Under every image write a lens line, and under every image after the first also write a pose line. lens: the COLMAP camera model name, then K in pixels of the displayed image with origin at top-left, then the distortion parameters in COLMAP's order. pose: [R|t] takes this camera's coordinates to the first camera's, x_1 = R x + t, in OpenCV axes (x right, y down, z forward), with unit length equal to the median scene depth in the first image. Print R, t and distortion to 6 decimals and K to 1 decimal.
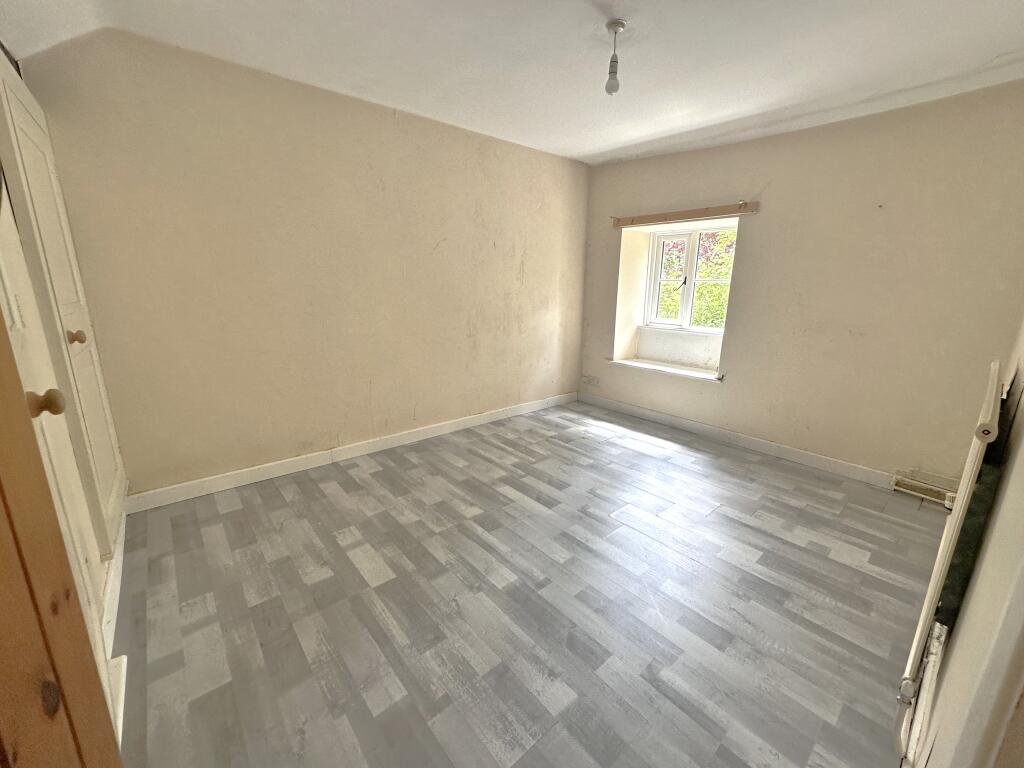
lens RADIAL K [[408.8, 0, 510.5], [0, 408.8, 381.4], [0, 0, 1]] dist [-0.001465, -0.000178]
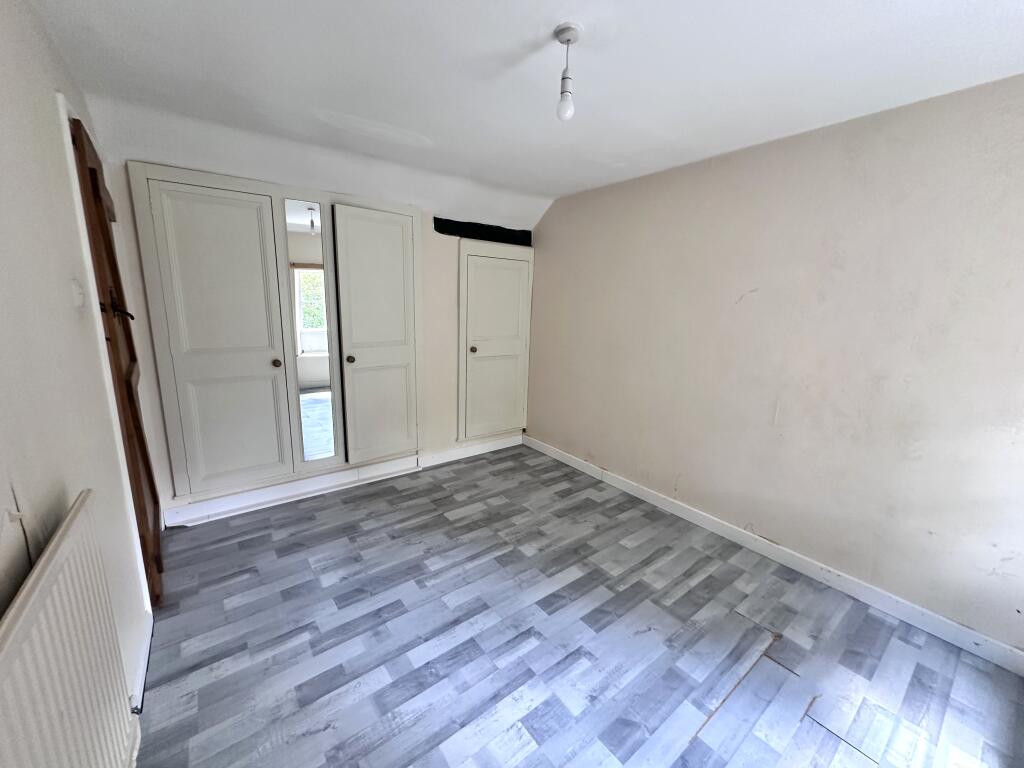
lens RADIAL K [[408.8, 0, 510.5], [0, 408.8, 381.4], [0, 0, 1]] dist [-0.001465, -0.000178]
pose [[-0.053410, 0.177898, -0.982598, 0.803588], [-0.261042, 0.947298, 0.185697, -0.261749], [0.963849, 0.266417, -0.004157, 0.762910]]
